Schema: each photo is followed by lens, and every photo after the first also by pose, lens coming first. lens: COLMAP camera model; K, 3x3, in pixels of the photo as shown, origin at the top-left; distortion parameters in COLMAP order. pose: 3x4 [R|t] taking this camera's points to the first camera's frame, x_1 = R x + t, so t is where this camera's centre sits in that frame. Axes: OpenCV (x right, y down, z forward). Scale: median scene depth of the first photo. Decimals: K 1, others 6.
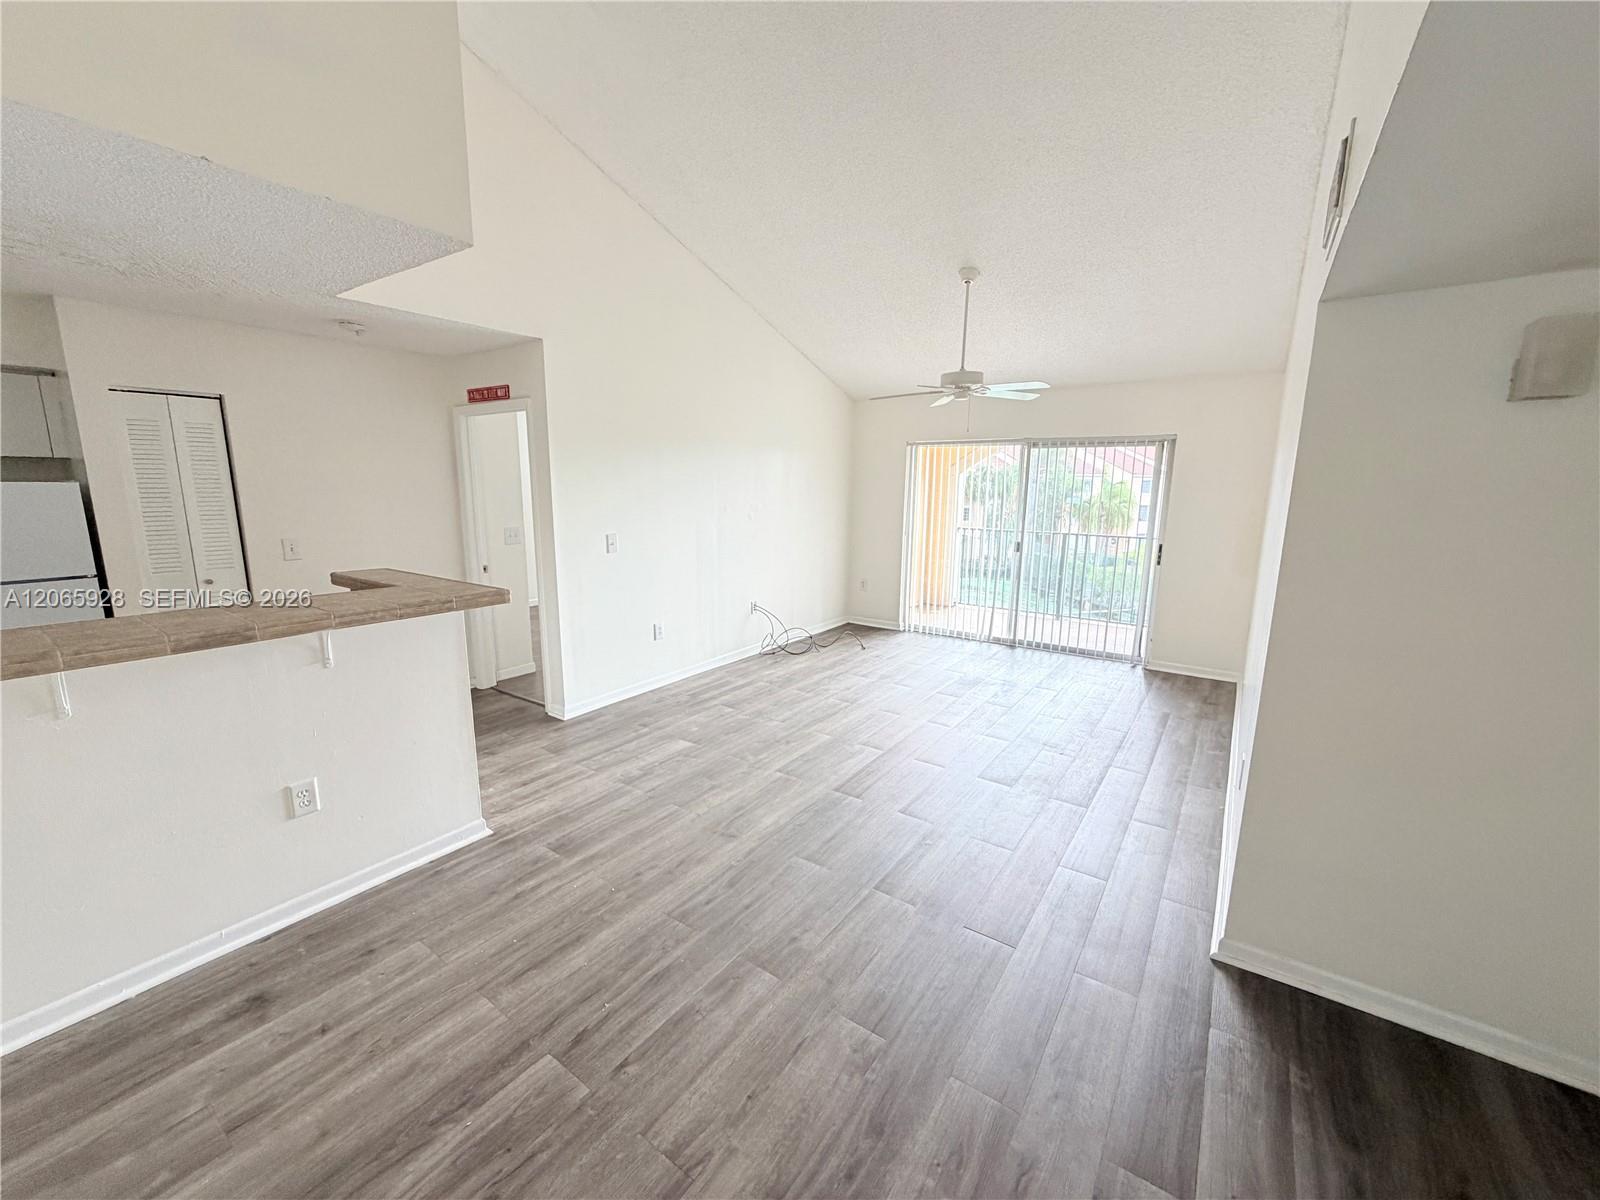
lens RADIAL K [[634.0, 0, 795.2], [0, 634.0, 602.4], [0, 0, 1]] dist [0.001021, -0.000174]
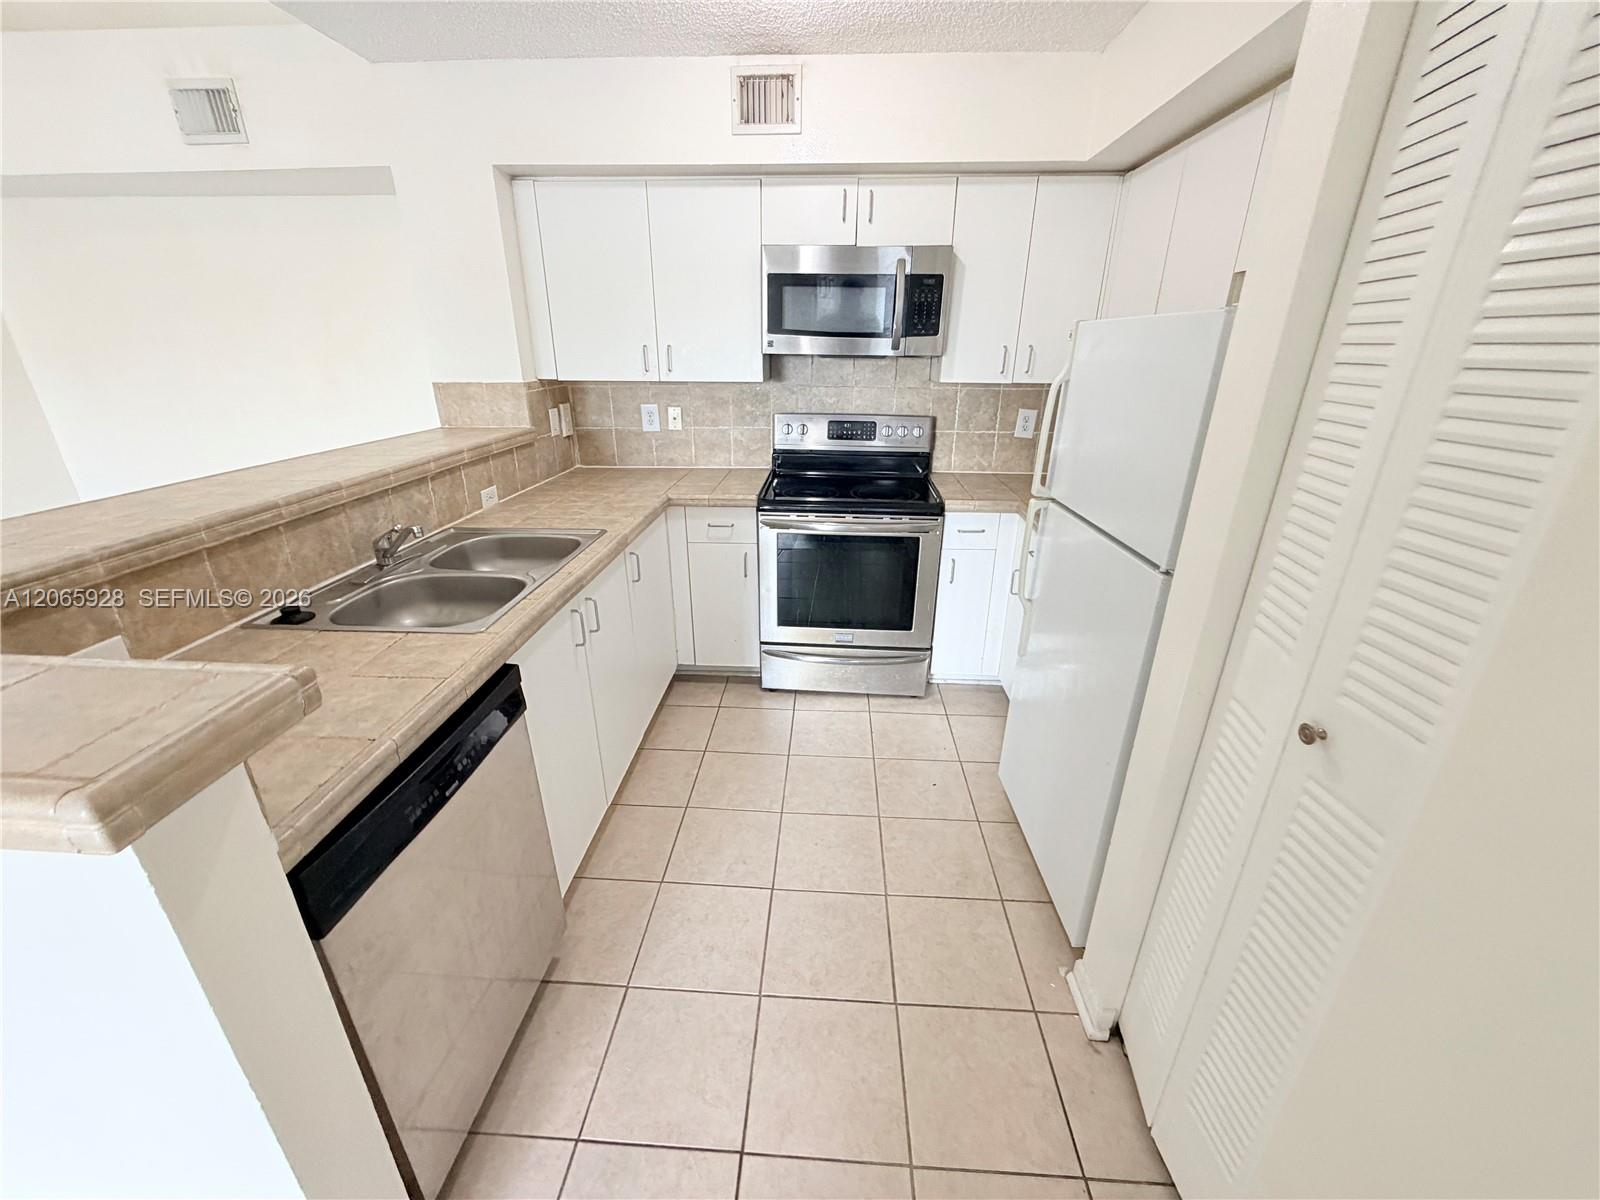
lens RADIAL K [[634.0, 0, 795.2], [0, 634.0, 602.4], [0, 0, 1]] dist [0.001021, -0.000174]
pose [[-0.845287, 0.186105, -0.500855, -0.899086], [-0.113687, 0.853272, 0.508922, -0.250719], [0.522078, 0.487126, -0.700102, 1.461216]]
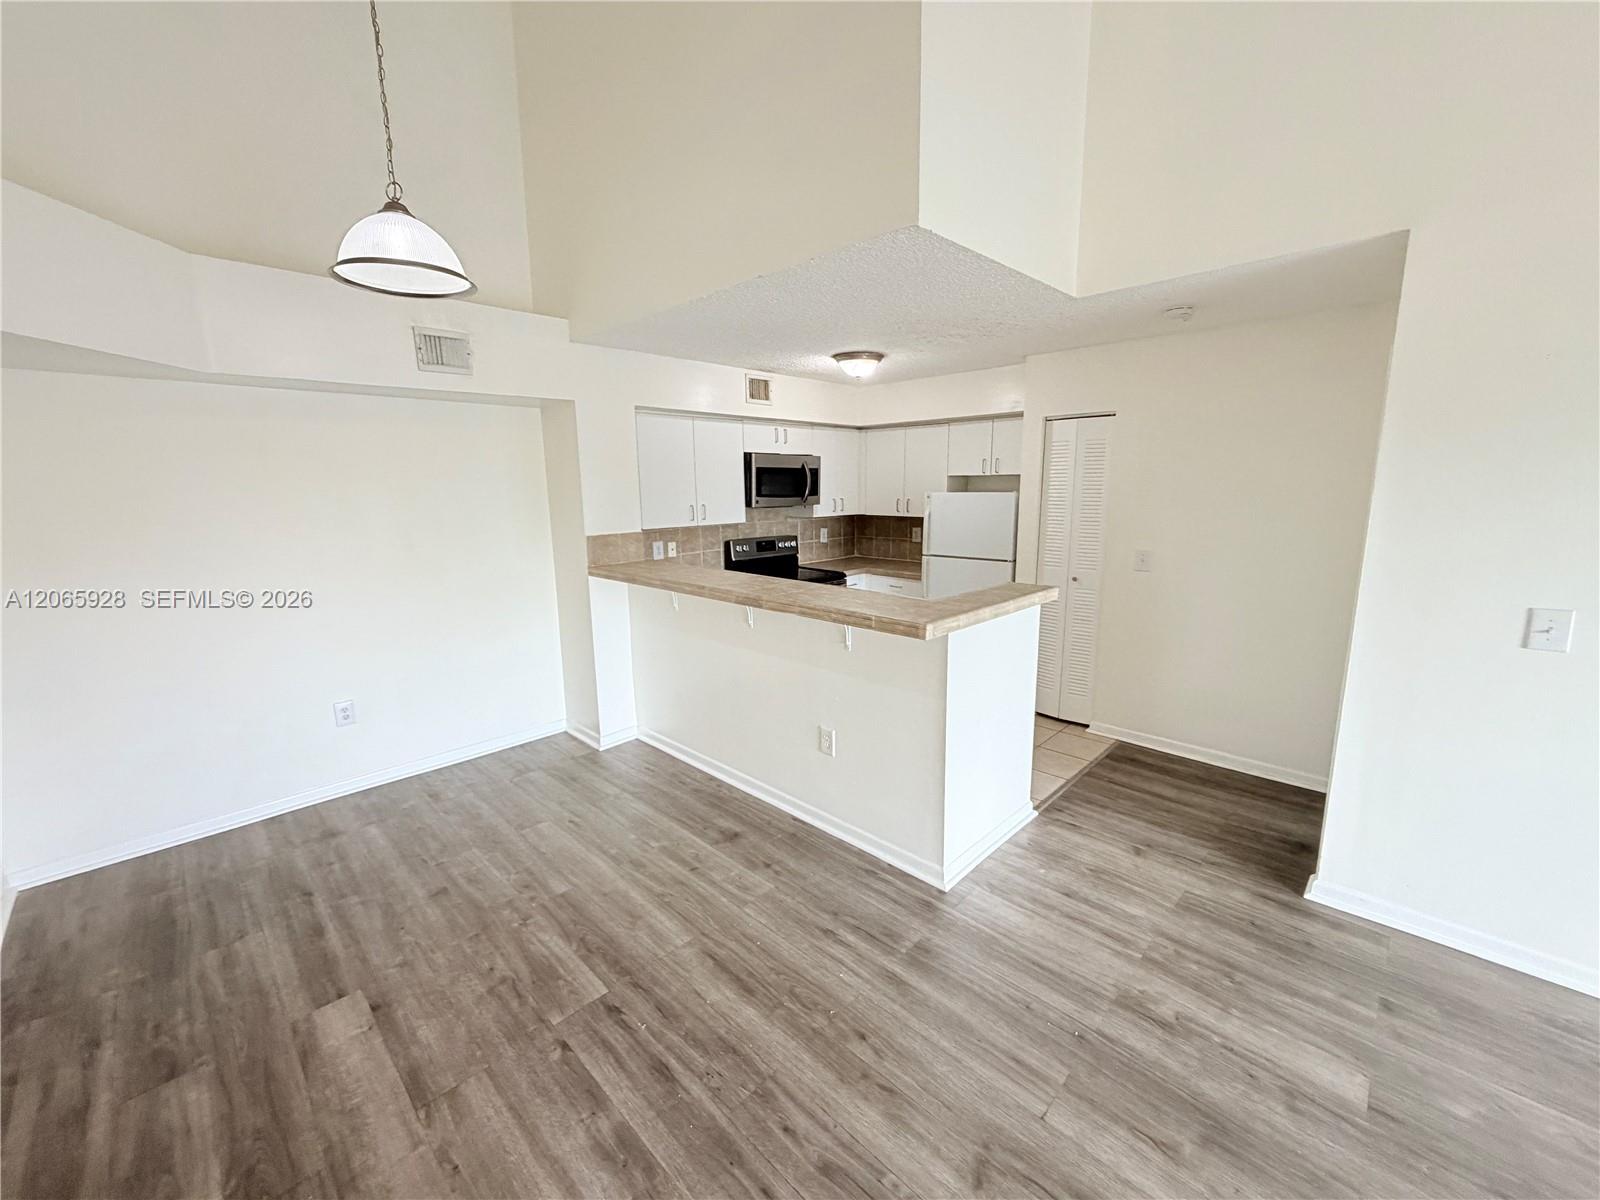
lens RADIAL K [[634.0, 0, 795.2], [0, 634.0, 602.4], [0, 0, 1]] dist [0.001021, -0.000174]
pose [[-0.162104, 0.172183, -0.971635, 0.393807], [-0.172424, 0.964568, 0.199697, -0.188645], [0.971593, 0.199905, -0.126671, 0.927993]]
